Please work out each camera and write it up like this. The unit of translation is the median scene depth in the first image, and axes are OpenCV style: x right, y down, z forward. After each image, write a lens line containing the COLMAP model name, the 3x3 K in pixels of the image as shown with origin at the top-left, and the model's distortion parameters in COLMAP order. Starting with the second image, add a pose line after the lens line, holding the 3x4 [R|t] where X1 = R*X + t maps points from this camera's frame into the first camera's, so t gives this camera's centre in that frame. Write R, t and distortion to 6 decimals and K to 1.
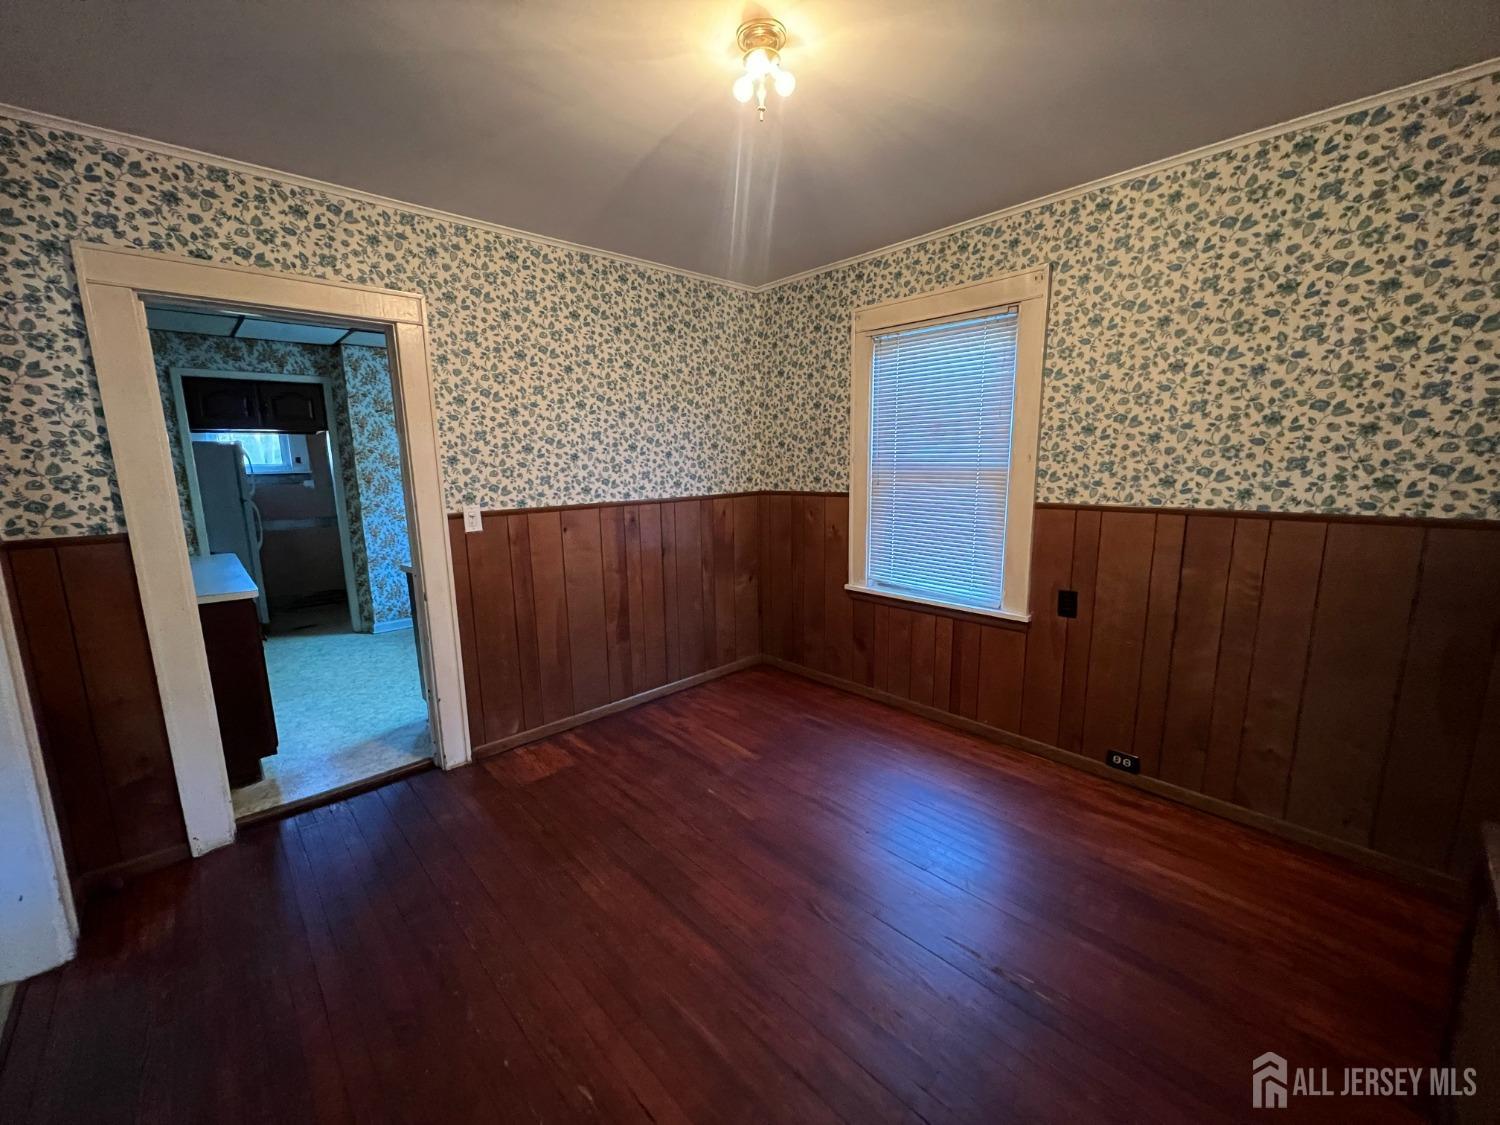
lens RADIAL K [[606.4, 0, 744.8], [0, 606.4, 563.6], [0, 0, 1]] dist [-0.001865, -0.000087]
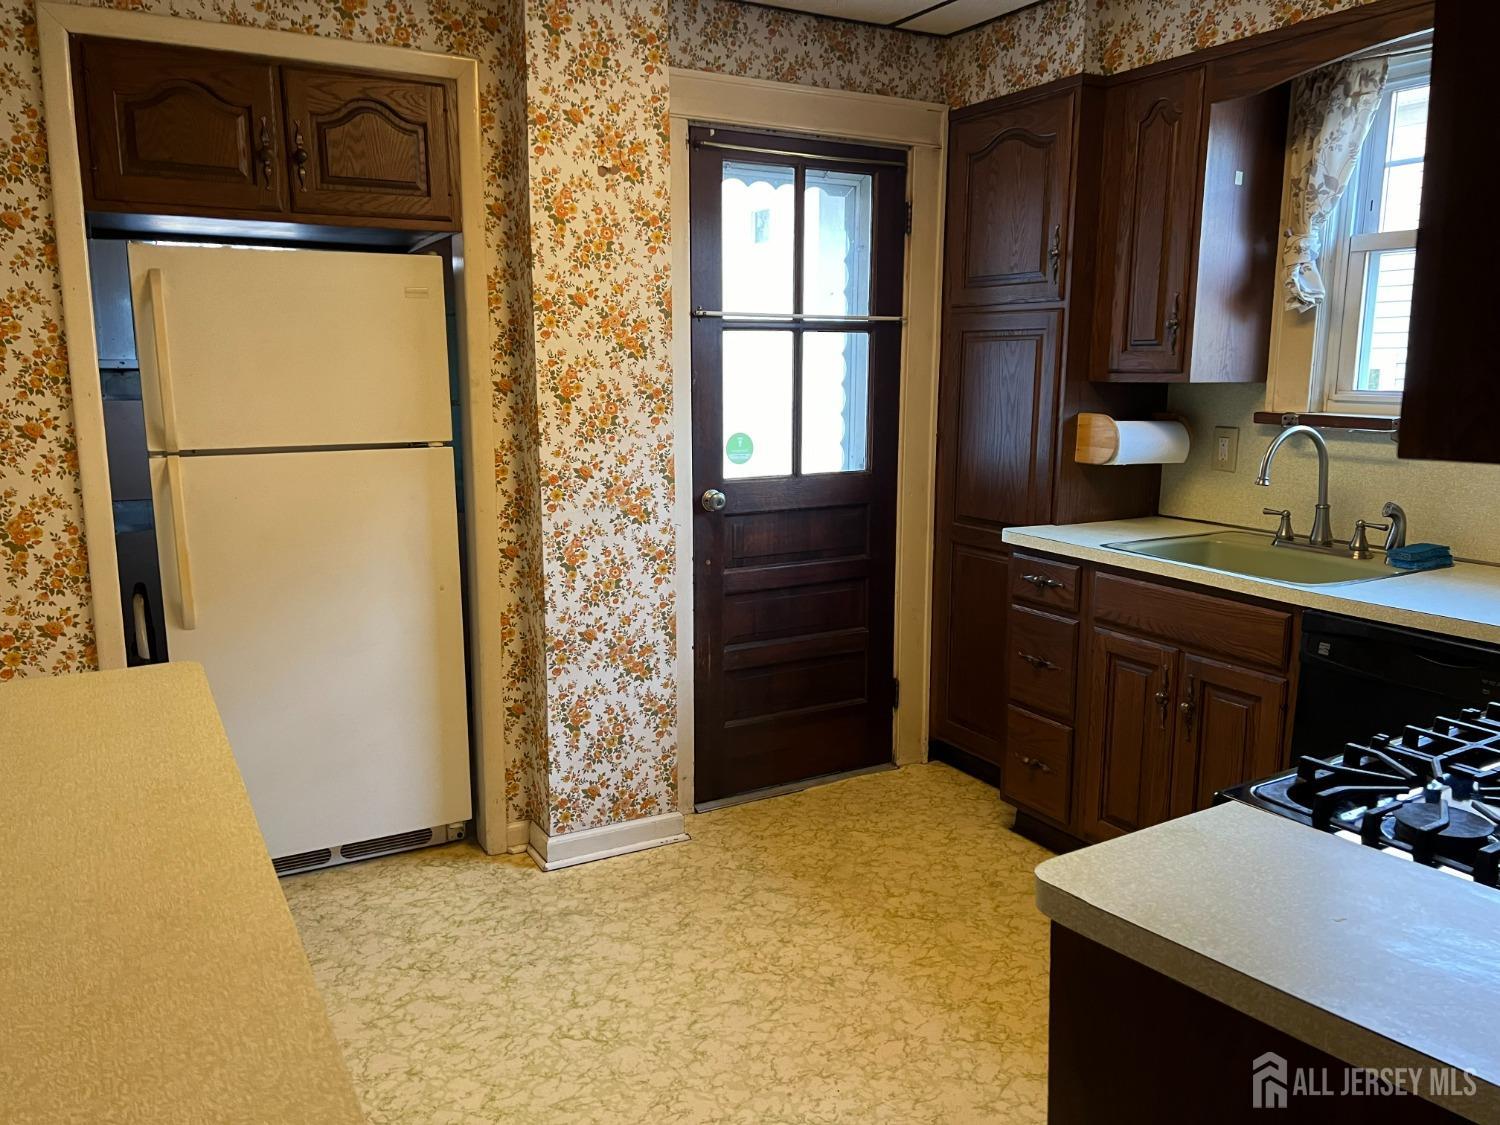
lens RADIAL K [[1133.2, 0, 752.4], [0, 1133.2, 562.8], [0, 0, 1]] dist [0.004608, 0.001040]
pose [[0.973203, 0.057936, -0.222529, -0.415967], [-0.055916, 0.998317, 0.015374, -0.067880], [0.223045, -0.002519, 0.974805, 0.477190]]
